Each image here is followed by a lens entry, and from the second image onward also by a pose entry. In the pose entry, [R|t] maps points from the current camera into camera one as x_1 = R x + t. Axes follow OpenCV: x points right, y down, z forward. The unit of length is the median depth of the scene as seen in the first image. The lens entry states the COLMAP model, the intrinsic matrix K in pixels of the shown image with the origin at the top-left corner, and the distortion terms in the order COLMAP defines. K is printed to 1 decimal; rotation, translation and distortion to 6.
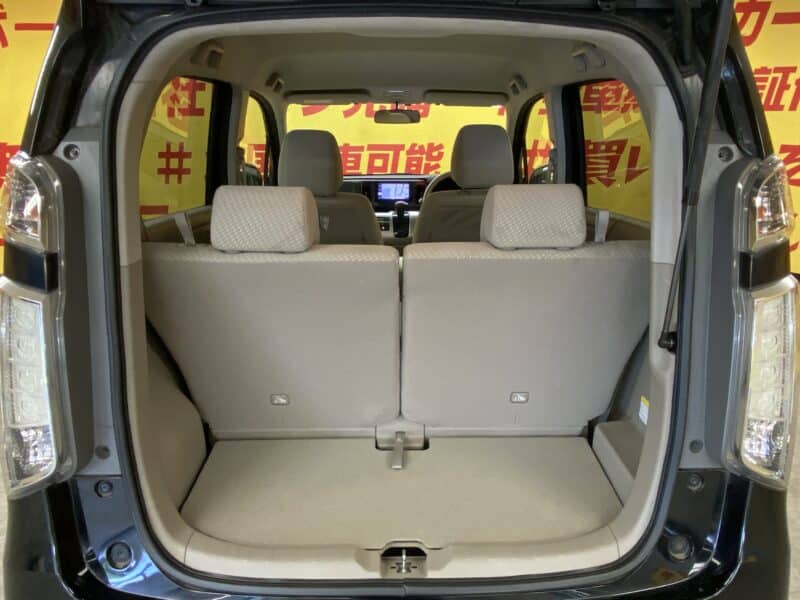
lens RADIAL K [[591.8, 0, 400.0], [0, 591.8, 300.0], [0, 0, 1]] dist [0.067886, -0.048813]
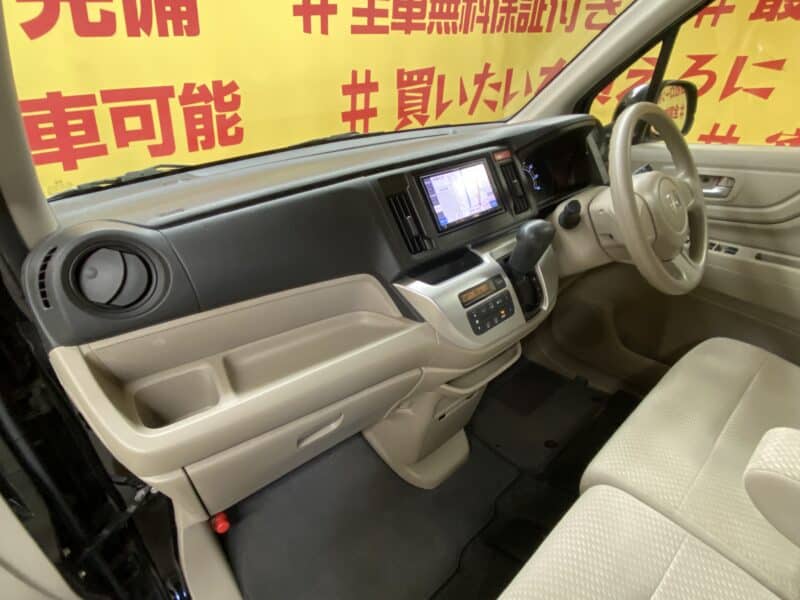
lens RADIAL K [[402.4, 0, 400.0], [0, 402.4, 300.0], [0, 0, 1]] dist [0.014432, -0.014815]
pose [[0.758420, -0.350207, 0.549685, -0.281879], [0.224870, 0.932191, 0.283642, -0.296514], [-0.611745, -0.091512, 0.785744, 1.237394]]
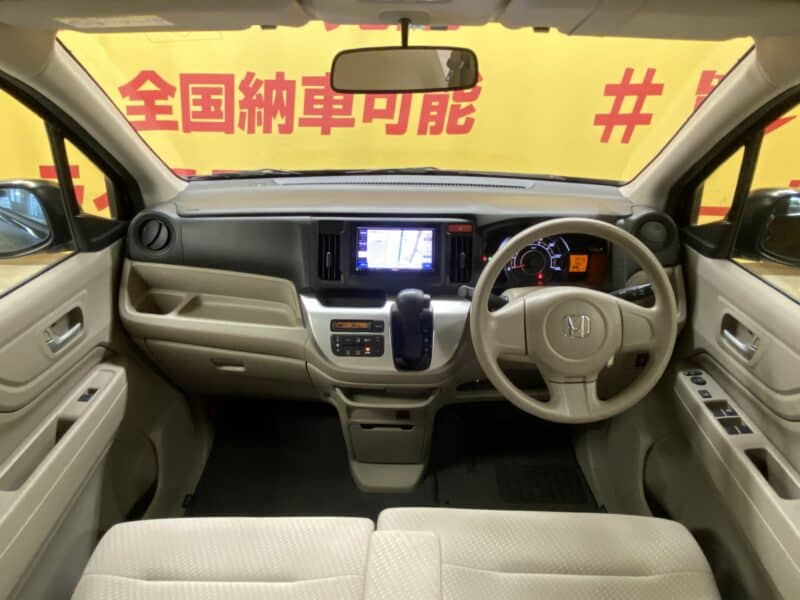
lens RADIAL K [[518.5, 0, 400.0], [0, 518.5, 300.0], [0, 0, 1]] dist [0.080634, -0.134332]
pose [[0.999690, 0.011918, -0.021866, 0.001616], [-0.007217, 0.979010, 0.203683, -0.329702], [0.023835, -0.203462, 0.978793, 0.946052]]
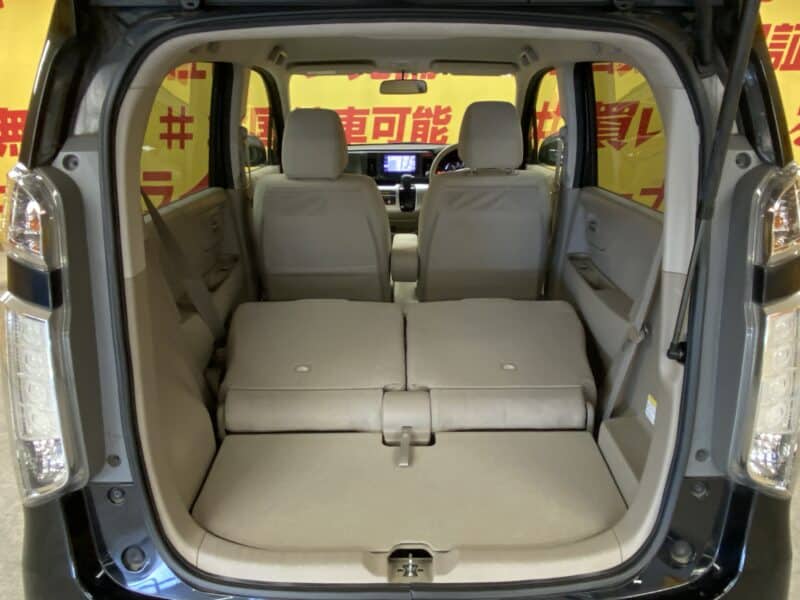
lens RADIAL K [[591.8, 0, 400.0], [0, 591.8, 300.0], [0, 0, 1]] dist [0.067886, -0.048813]
pose [[0.999939, -0.001296, -0.010979, 0.000140], [0.002100, 0.997289, 0.073554, -0.044727], [0.010854, -0.073573, 0.997231, 0.006448]]
